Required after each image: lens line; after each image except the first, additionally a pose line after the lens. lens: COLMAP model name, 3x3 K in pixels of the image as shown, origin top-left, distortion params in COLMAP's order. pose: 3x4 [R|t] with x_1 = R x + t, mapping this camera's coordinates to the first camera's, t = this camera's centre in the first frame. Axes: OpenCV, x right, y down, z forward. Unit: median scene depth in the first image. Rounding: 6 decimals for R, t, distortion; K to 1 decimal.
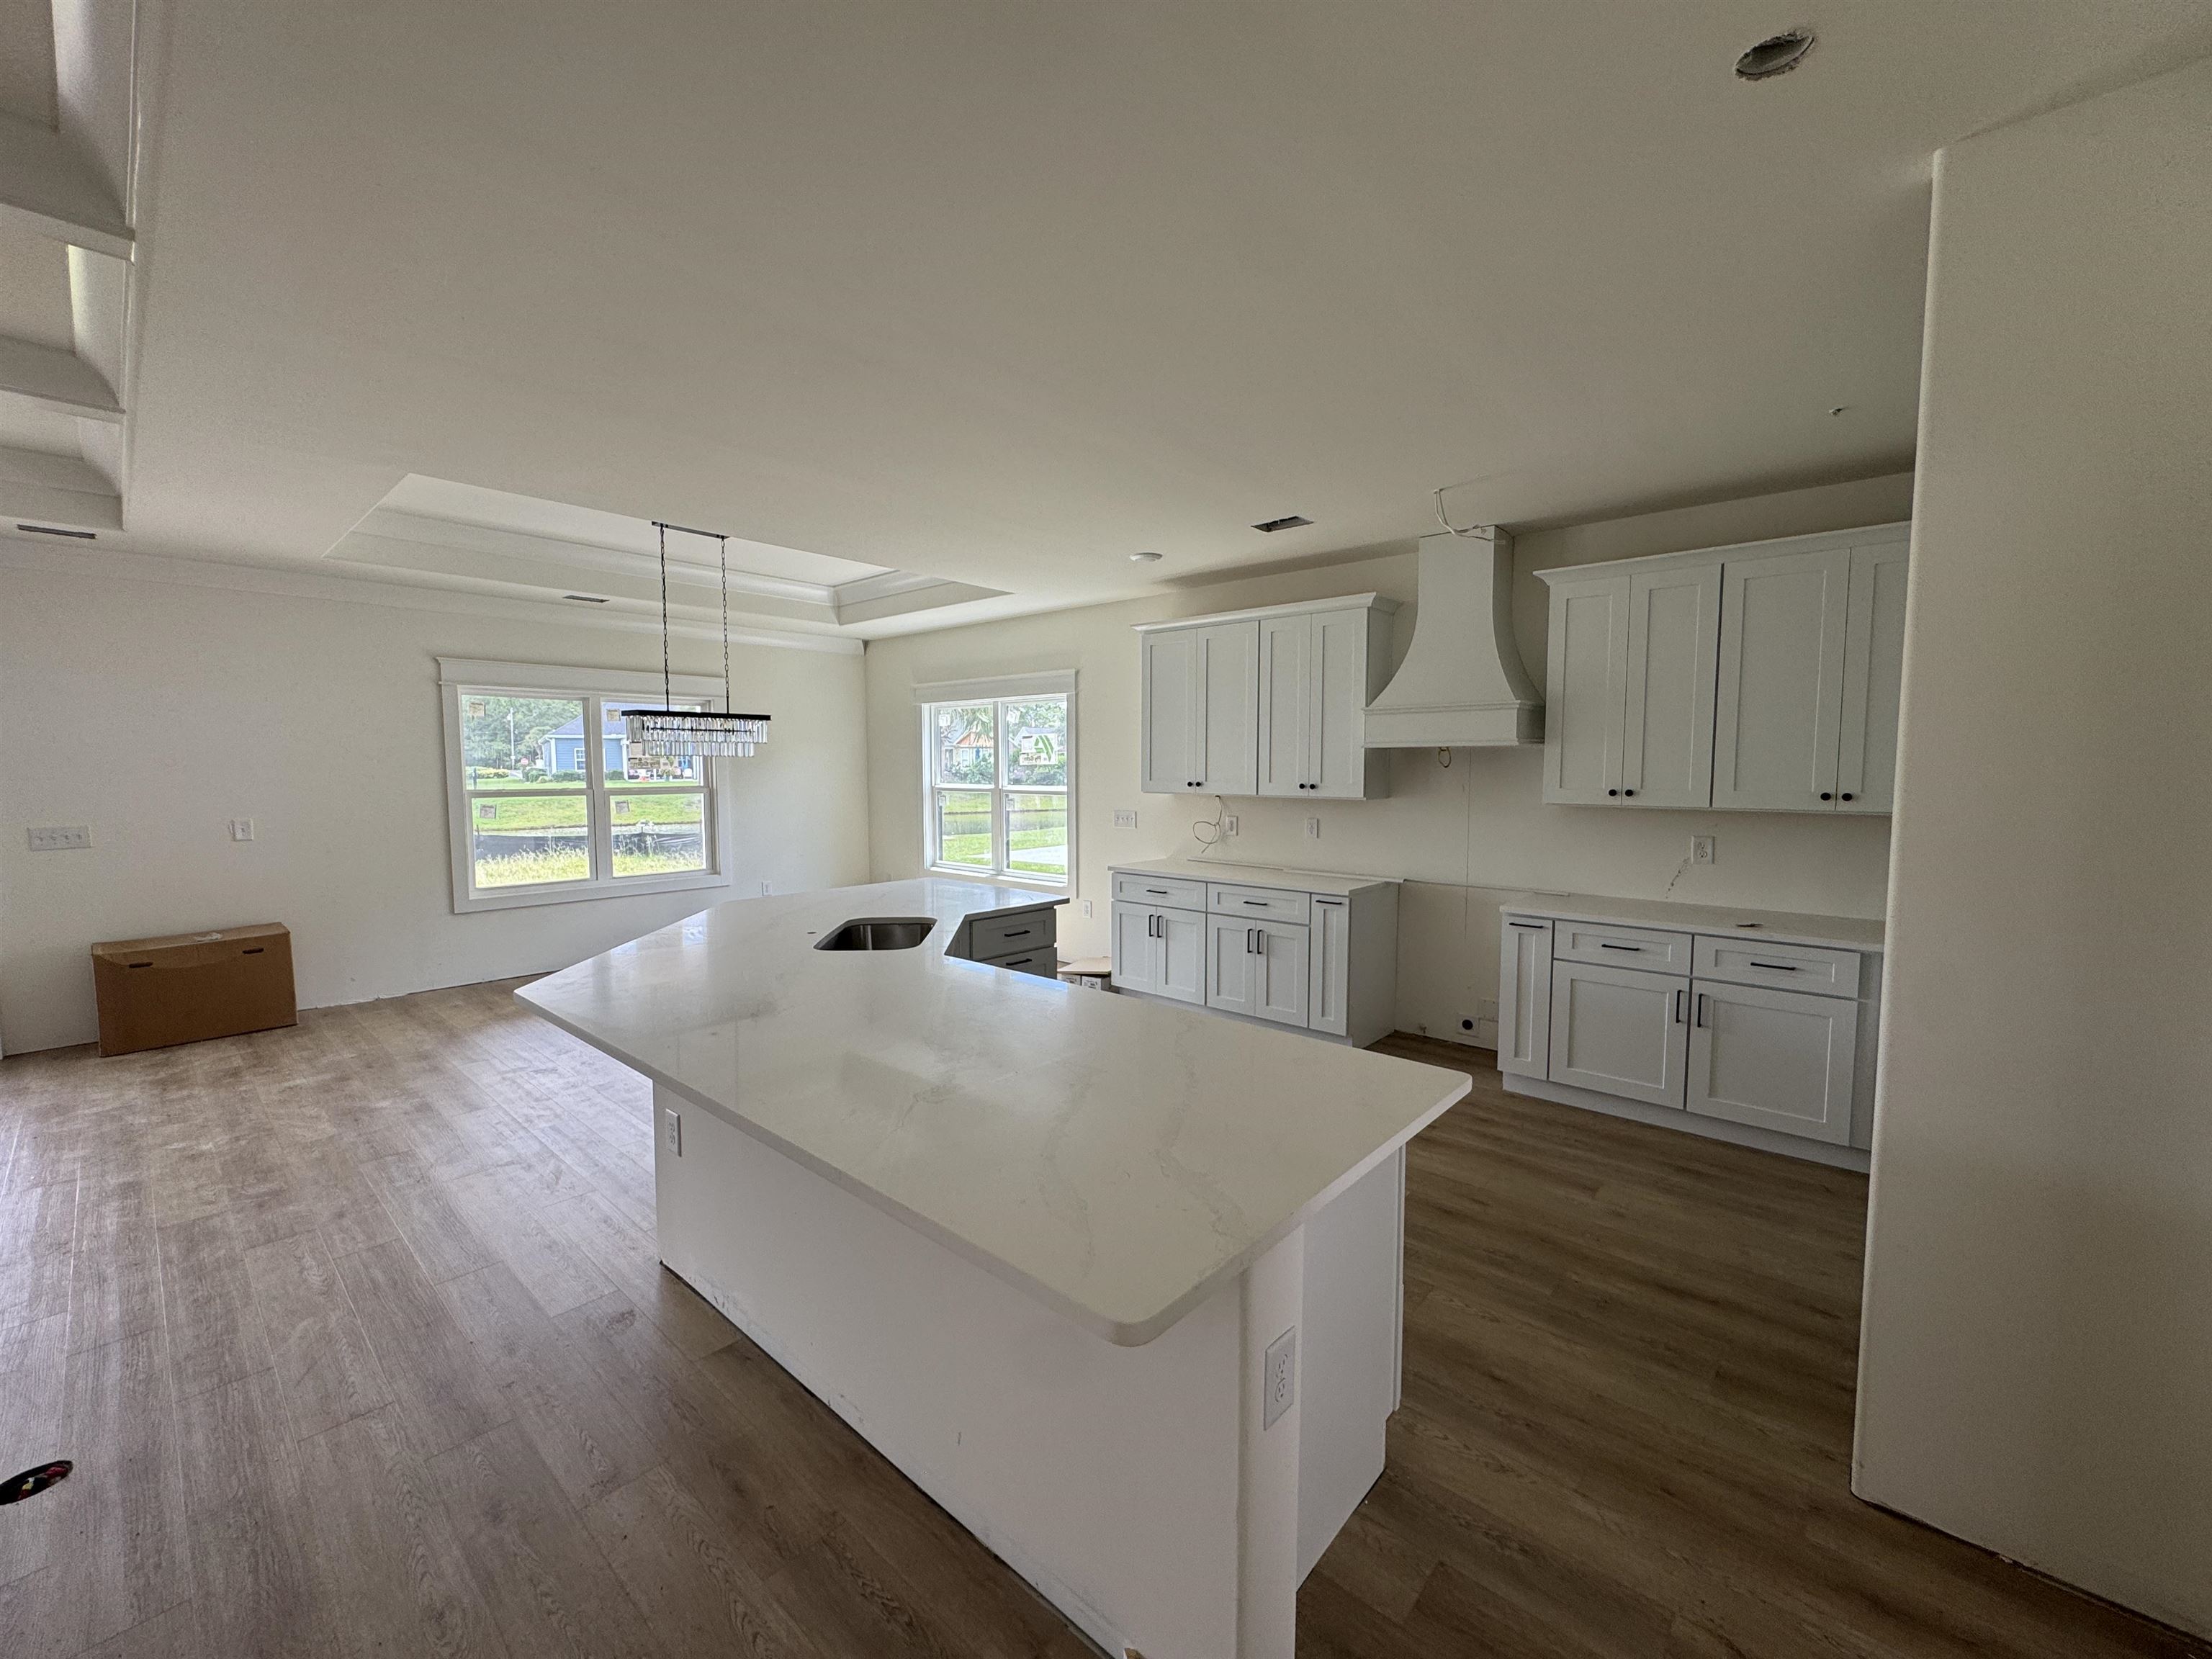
lens RADIAL K [[890.8, 0, 1106.0], [0, 890.8, 829.5], [0, 0, 1]] dist [0.000170, 0.000009]
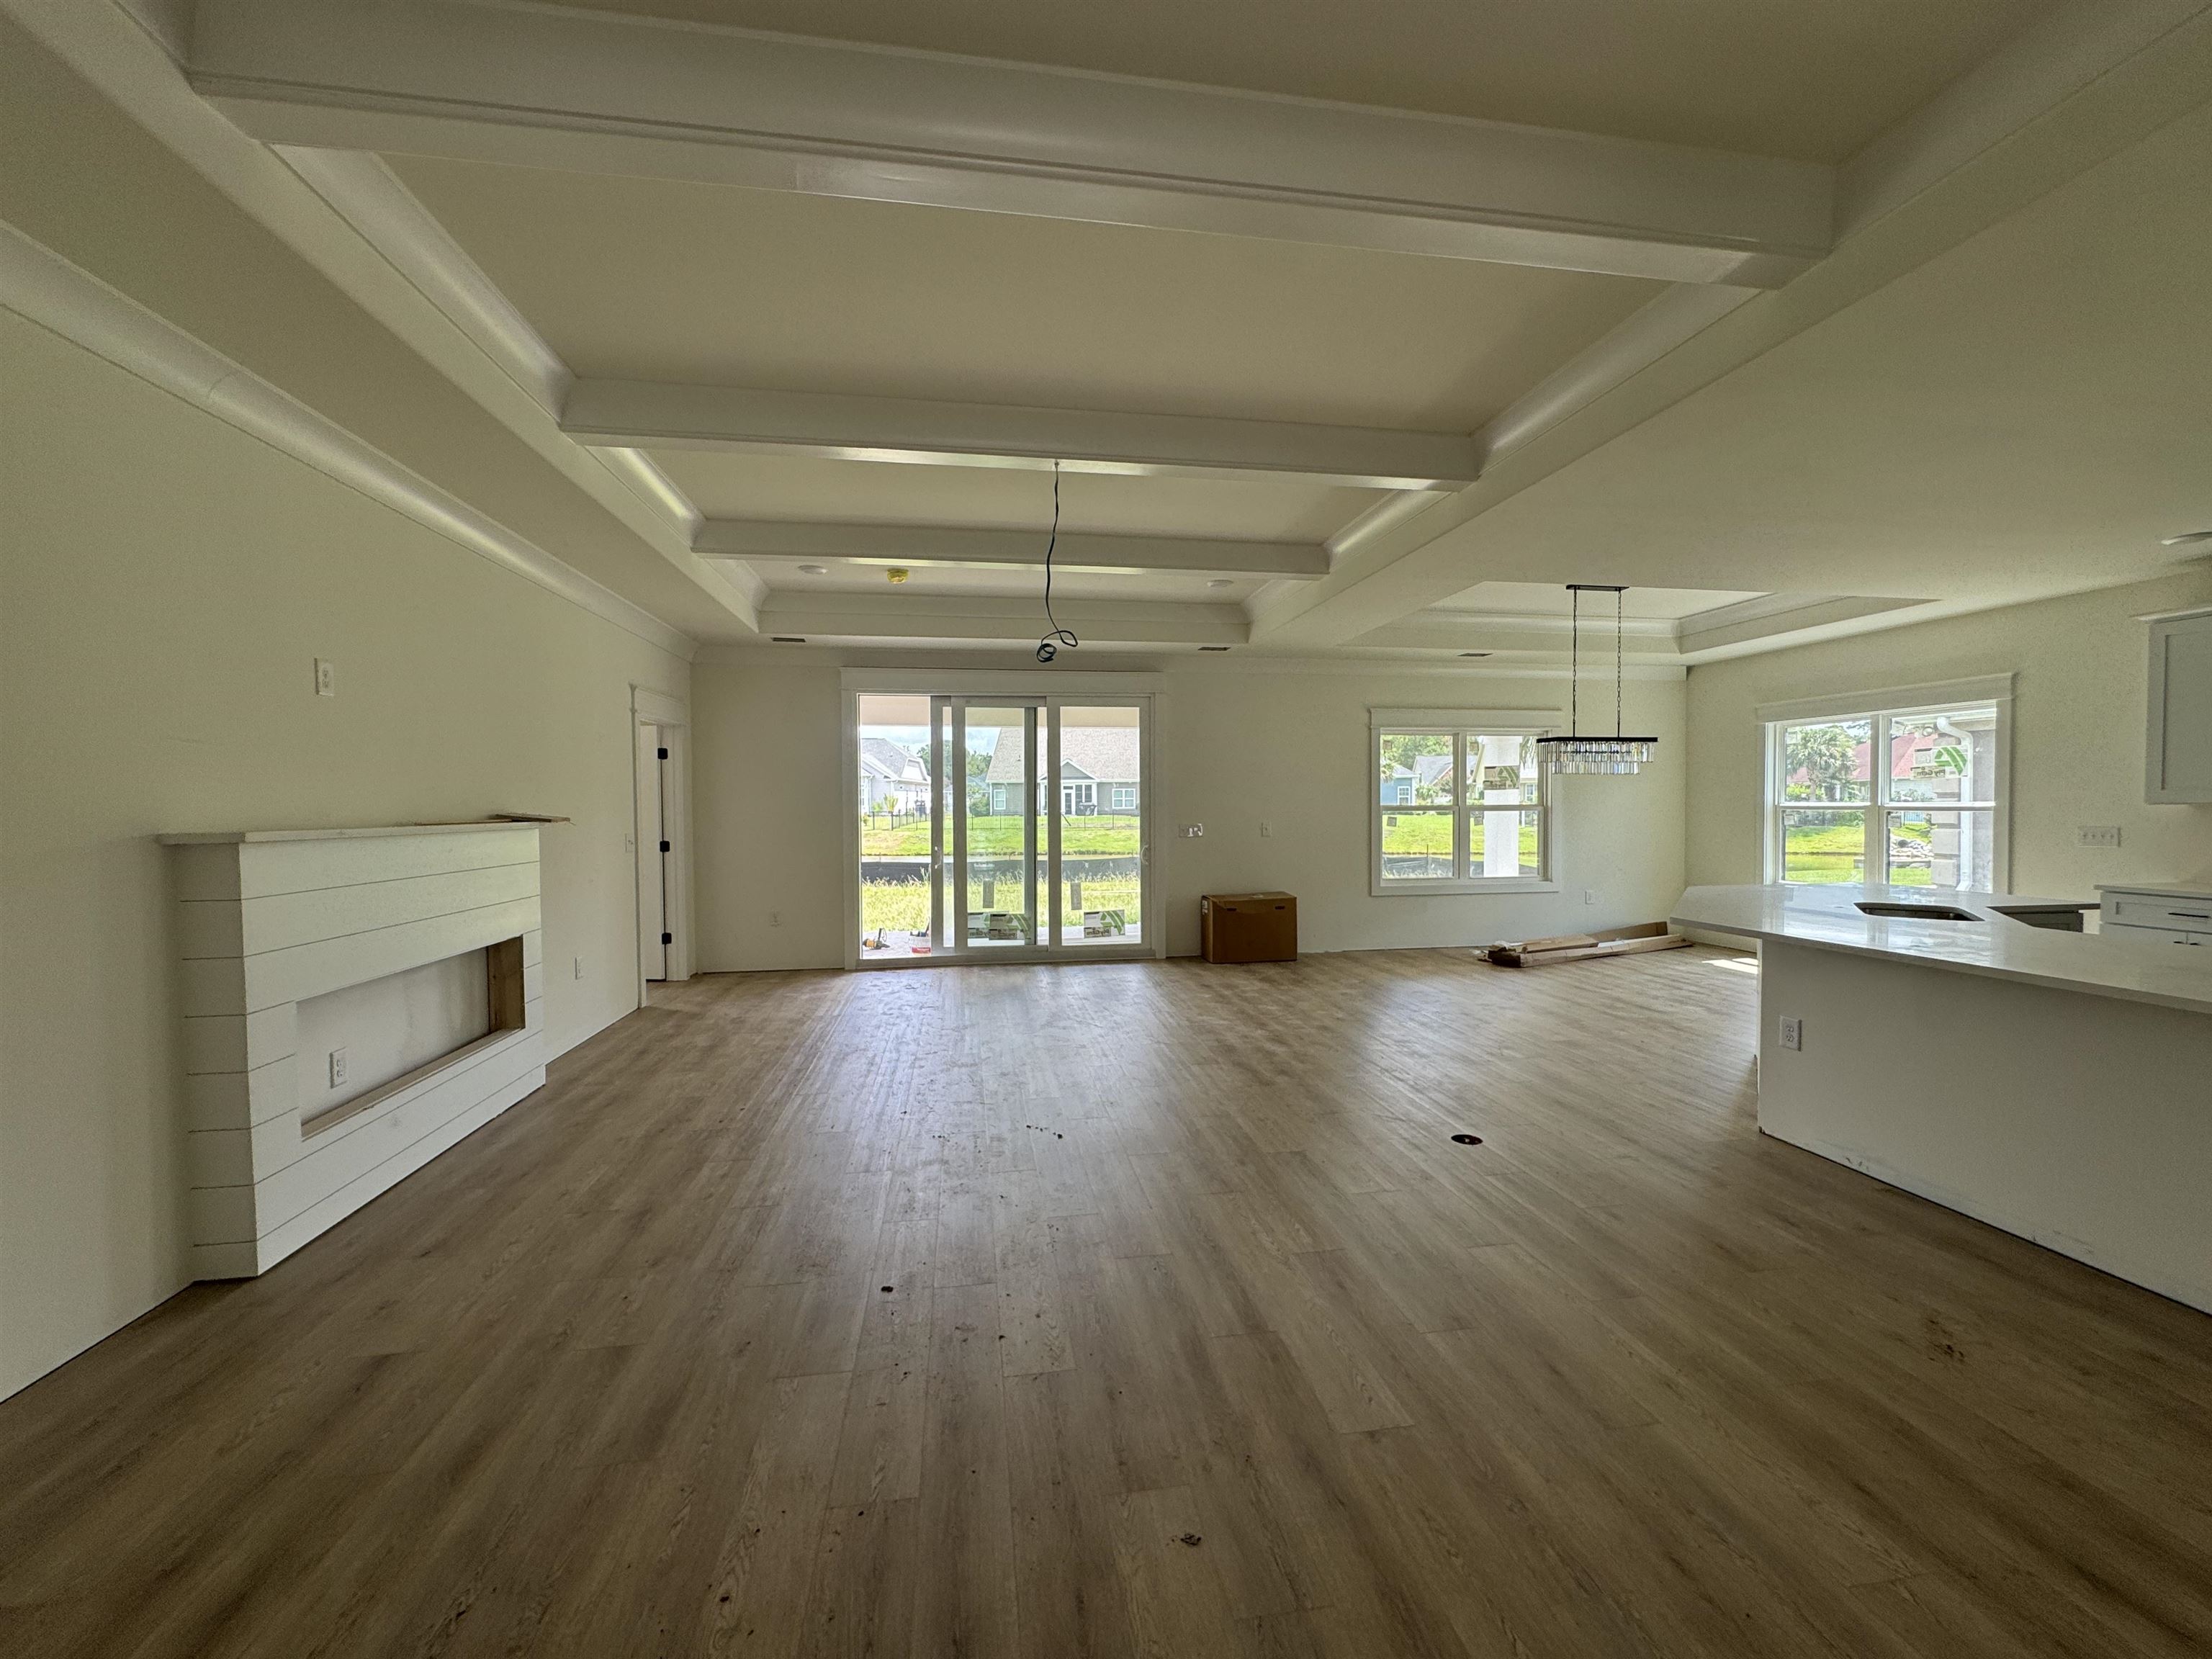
lens RADIAL K [[890.8, 0, 1106.0], [0, 890.8, 829.5], [0, 0, 1]] dist [0.000170, 0.000009]
pose [[0.777292, 0.013119, -0.629003, -0.183409], [-0.039709, 0.998812, -0.028237, 0.044274], [0.627886, 0.046926, 0.776890, -0.289877]]
